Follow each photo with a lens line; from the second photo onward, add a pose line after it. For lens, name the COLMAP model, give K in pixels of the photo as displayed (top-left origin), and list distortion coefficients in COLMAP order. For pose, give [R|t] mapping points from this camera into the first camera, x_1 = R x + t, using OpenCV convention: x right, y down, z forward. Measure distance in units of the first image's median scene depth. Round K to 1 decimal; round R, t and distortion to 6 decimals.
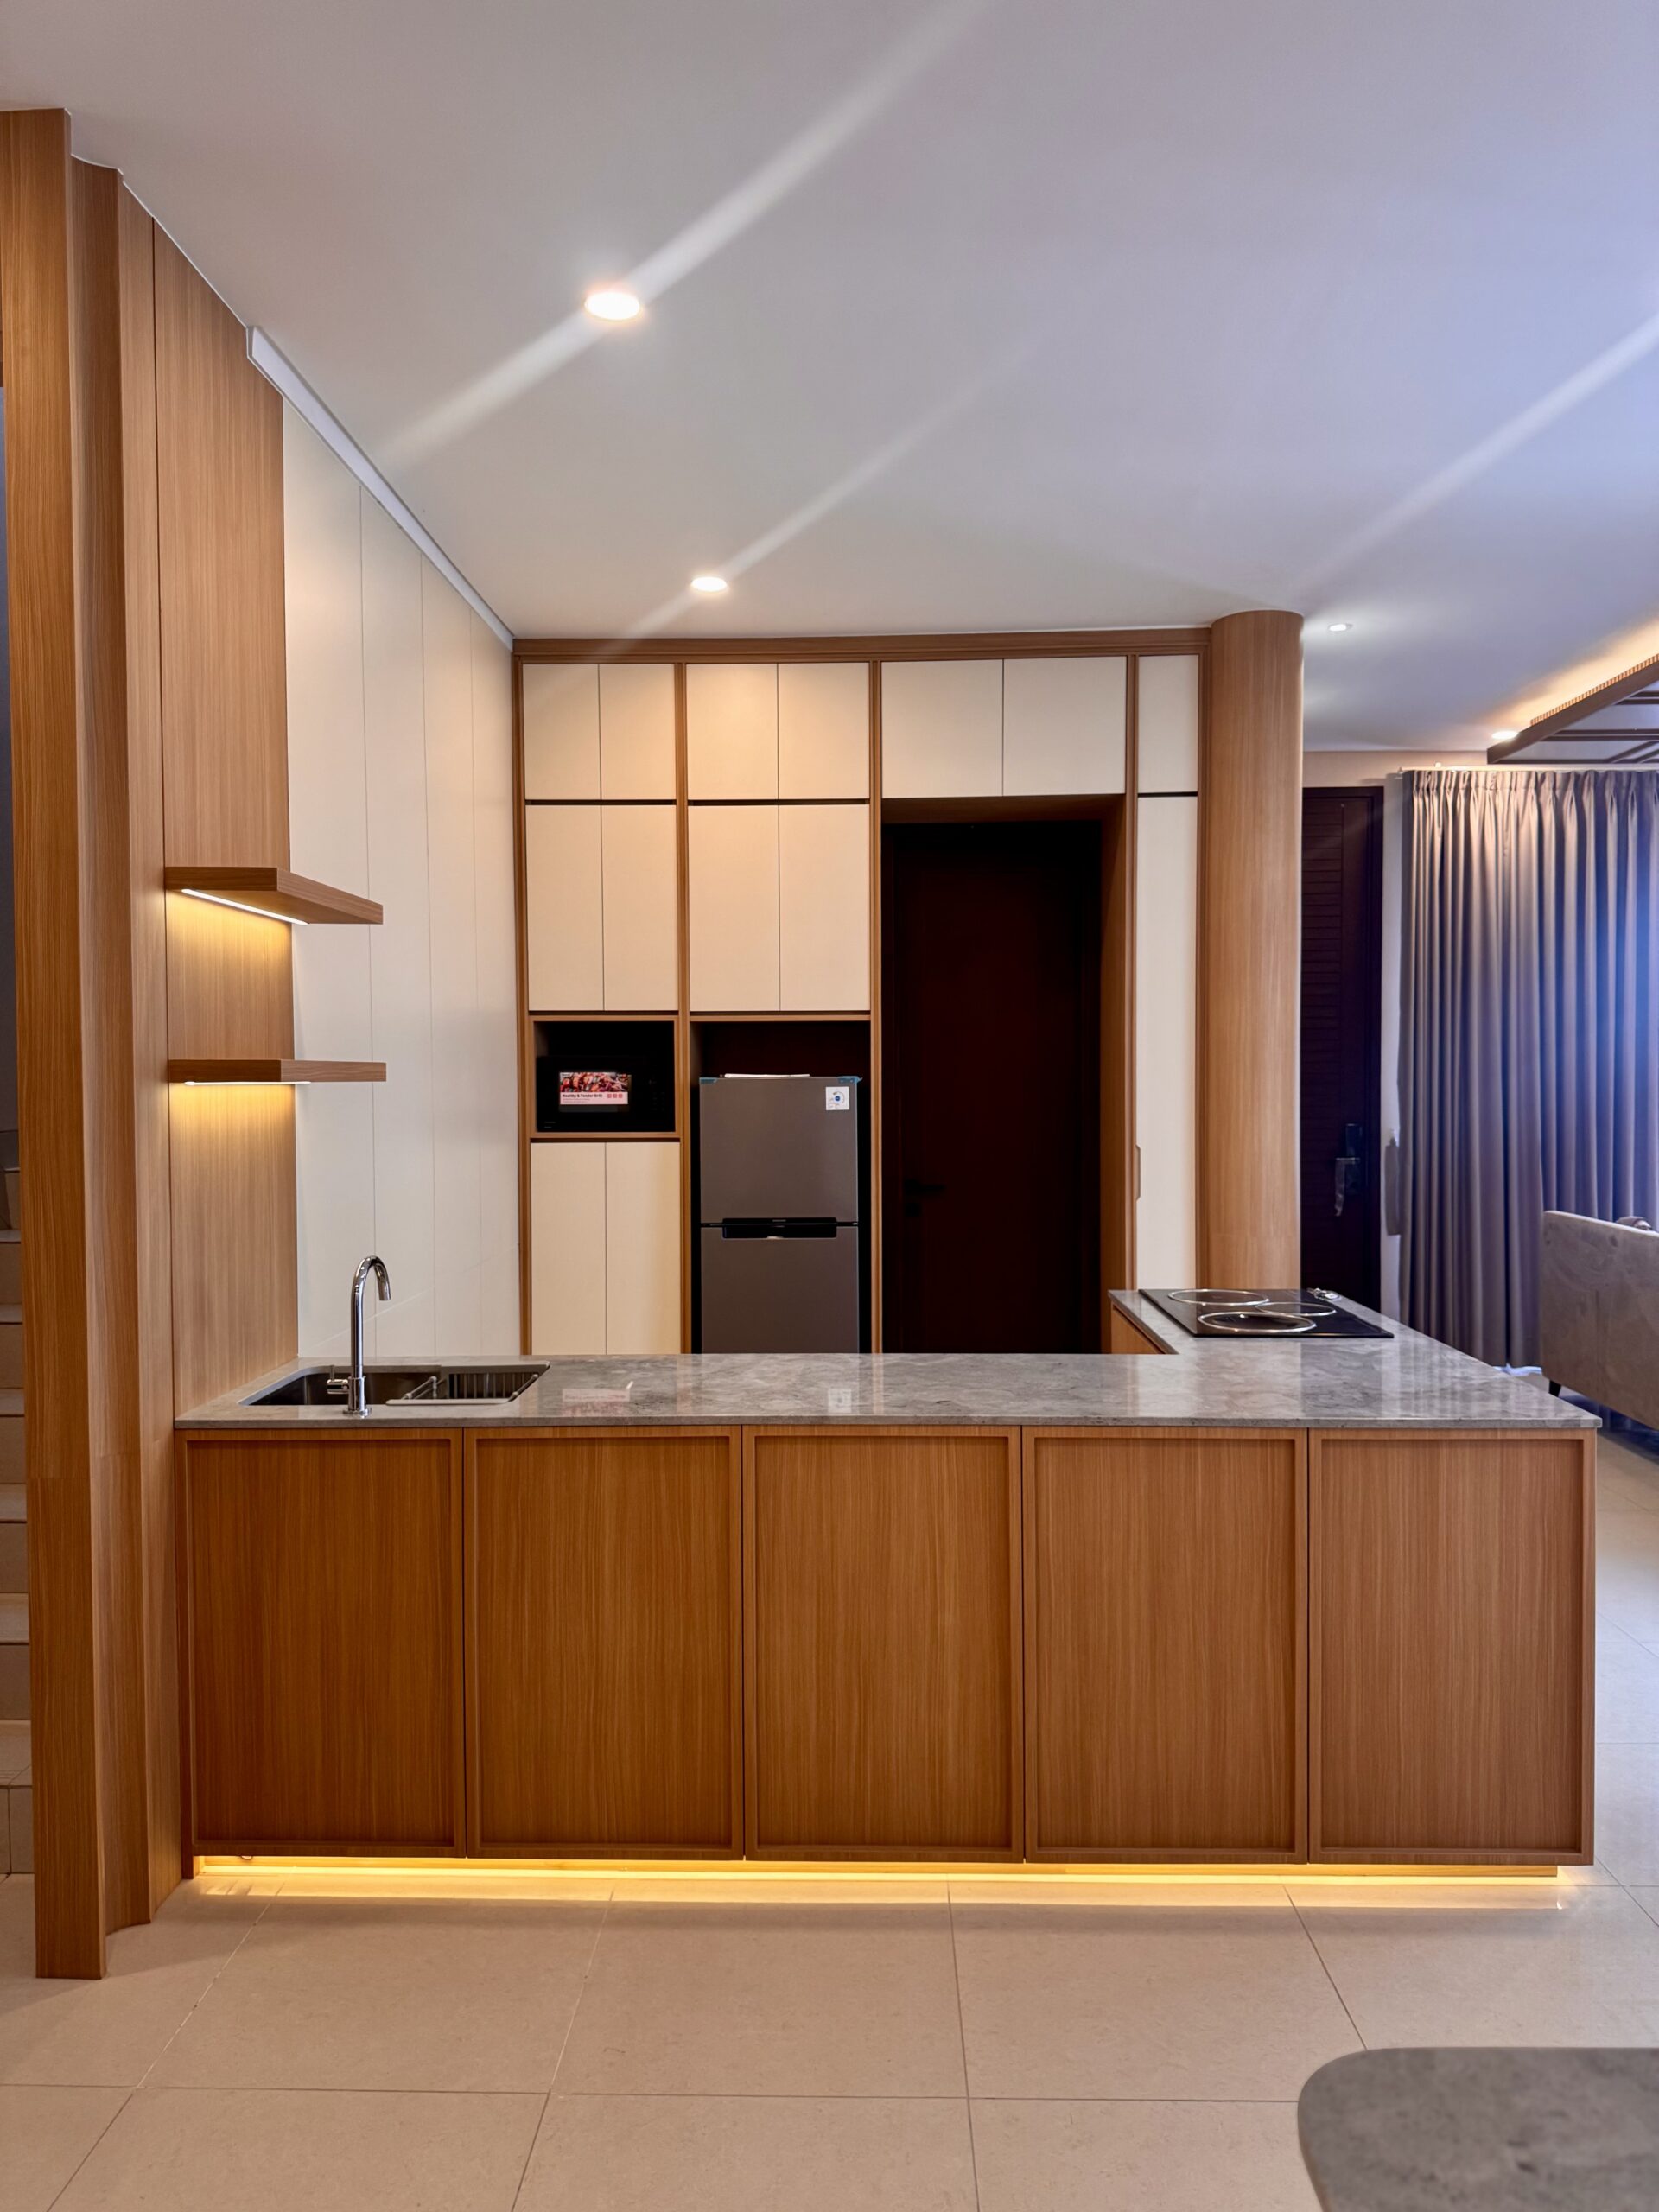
lens RADIAL K [[1553.9, 0, 812.9], [0, 1553.9, 1105.0], [0, 0, 1]] dist [0.071341, -0.082570]
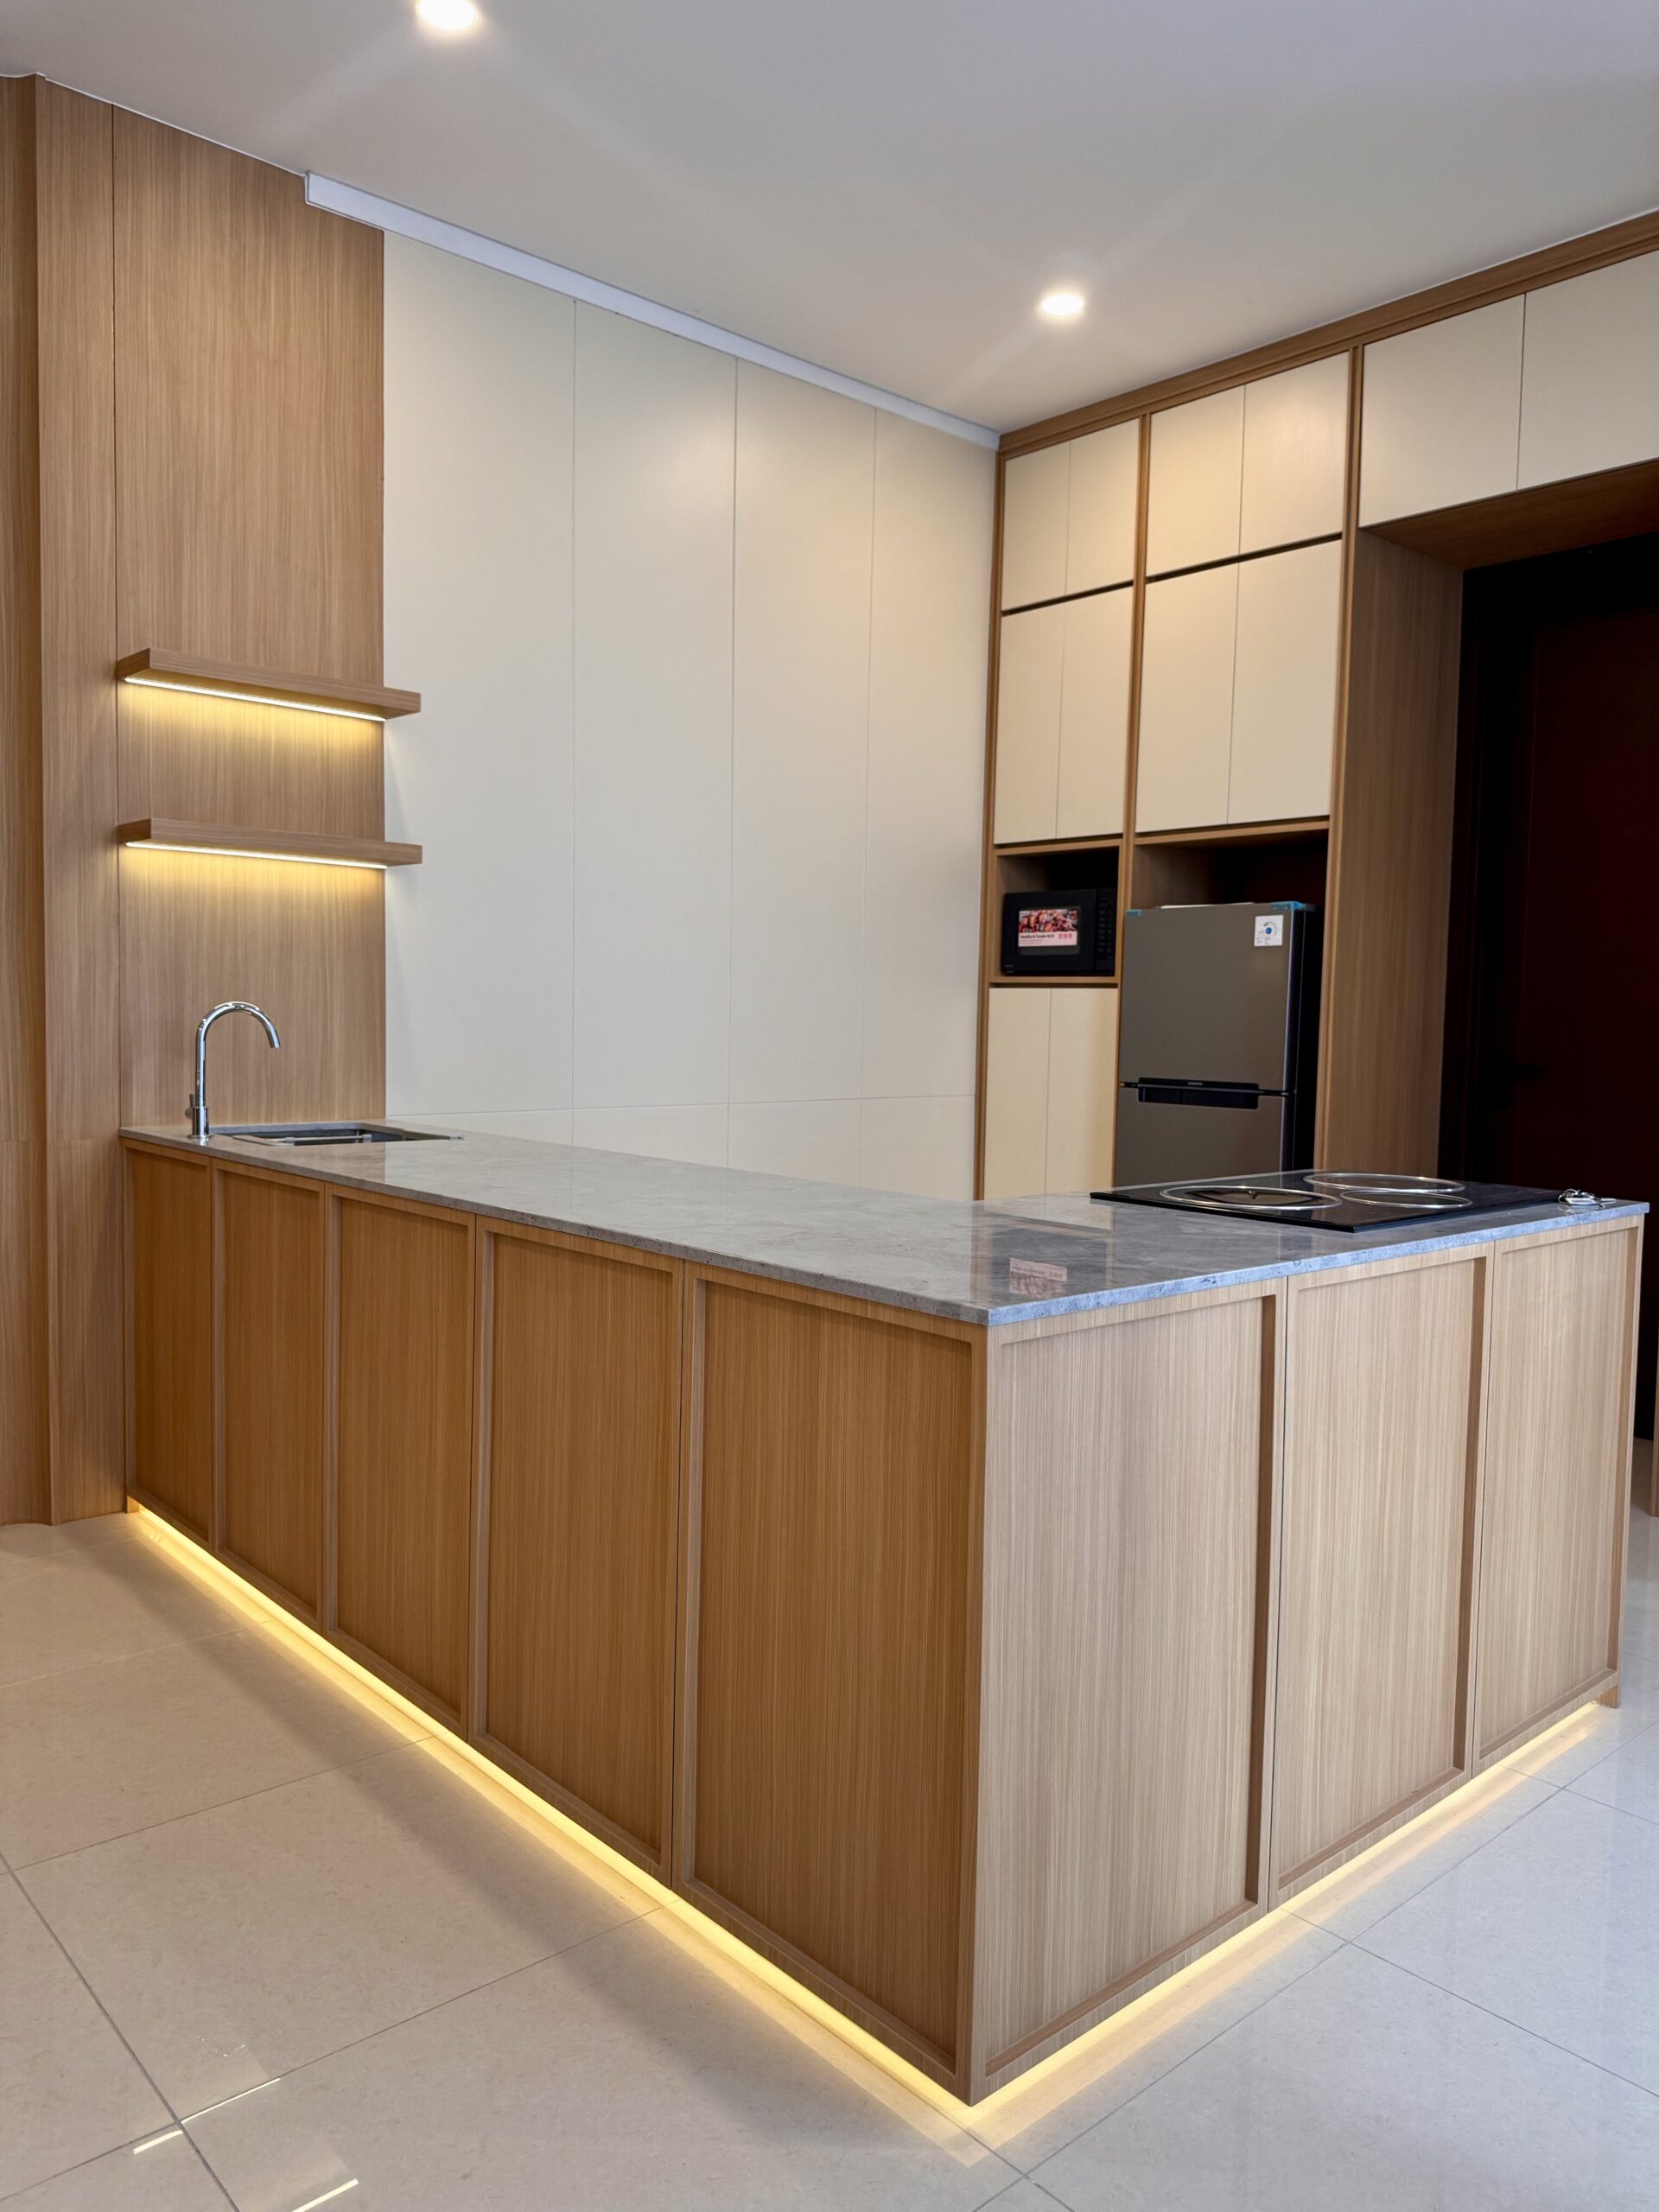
lens RADIAL K [[1553.9, 0, 812.0], [0, 1553.9, 1093.7], [0, 0, 1]] dist [0.071341, -0.082570]
pose [[0.686005, 0.060652, -0.725065, 0.436751], [-0.041904, 0.998159, 0.043851, 0.053000], [0.726389, 0.000301, 0.687283, 0.298796]]
